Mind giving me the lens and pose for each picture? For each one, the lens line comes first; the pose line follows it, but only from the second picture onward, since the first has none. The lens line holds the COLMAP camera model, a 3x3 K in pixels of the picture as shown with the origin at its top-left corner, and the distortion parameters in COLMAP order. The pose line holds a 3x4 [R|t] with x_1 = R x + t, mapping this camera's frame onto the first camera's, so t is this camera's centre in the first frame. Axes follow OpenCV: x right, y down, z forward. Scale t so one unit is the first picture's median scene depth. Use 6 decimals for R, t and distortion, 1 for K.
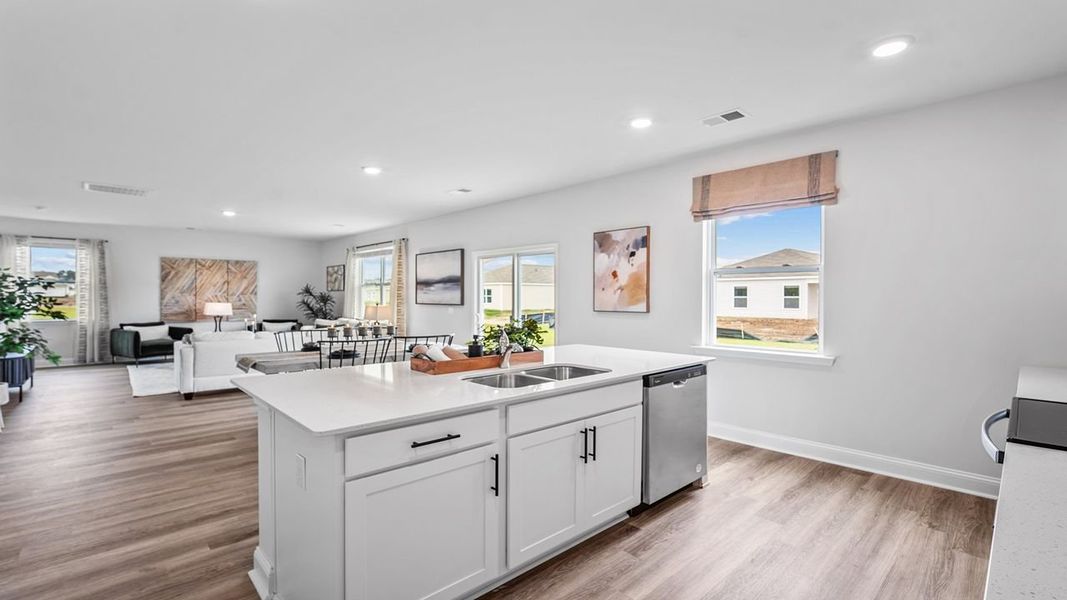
lens RADIAL K [[475.1, 0, 532.1], [0, 475.1, 301.1], [0, 0, 1]] dist [-0.002221, -0.000505]
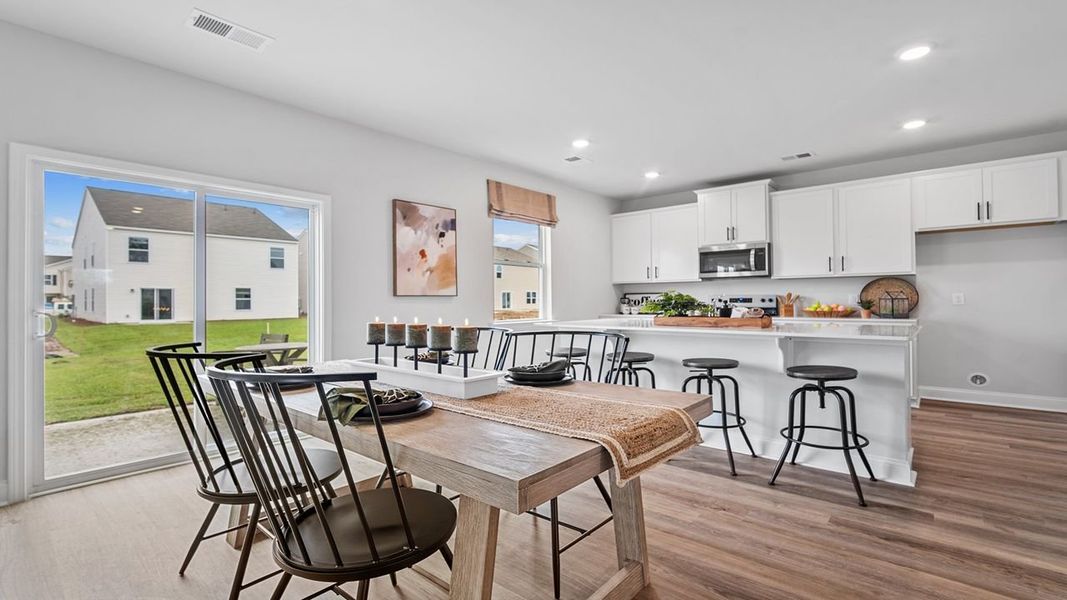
lens RADIAL K [[475.1, 0, 532.1], [0, 475.1, 301.1], [0, 0, 1]] dist [-0.002221, -0.000505]
pose [[-0.105271, -0.004461, 0.994434, -0.721768], [0.018229, 0.999813, 0.006415, 0.029676], [-0.994276, 0.018803, -0.105170, 0.886982]]
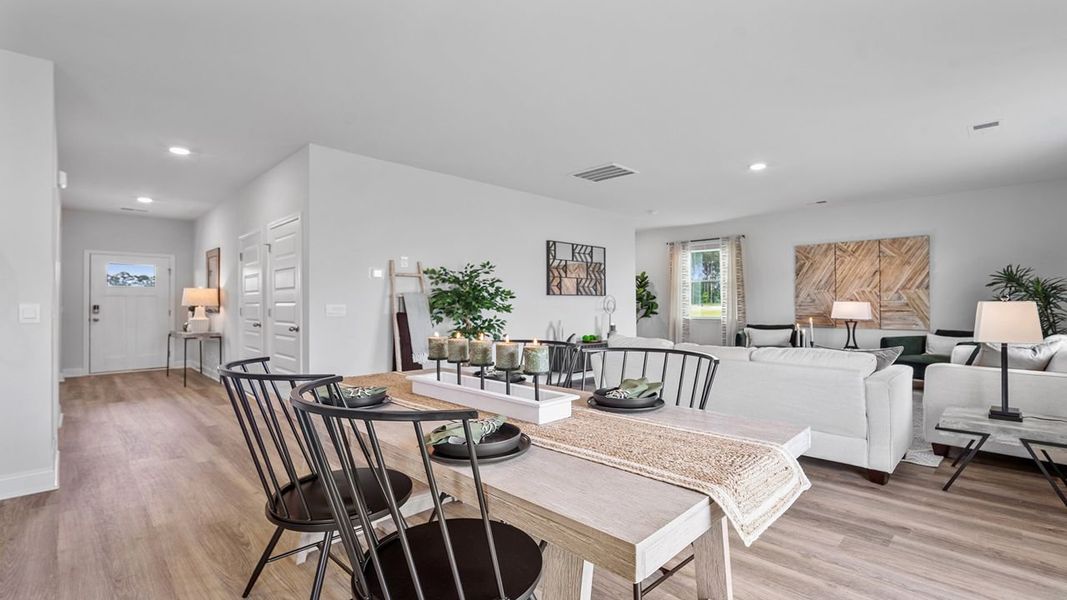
lens RADIAL K [[475.1, 0, 532.1], [0, 475.1, 301.1], [0, 0, 1]] dist [-0.002221, -0.000505]
pose [[0.039702, -0.009024, -0.999171, 0.036369], [-0.005253, 0.999944, -0.009240, 0.022996], [0.999198, 0.005616, 0.039652, 0.960770]]
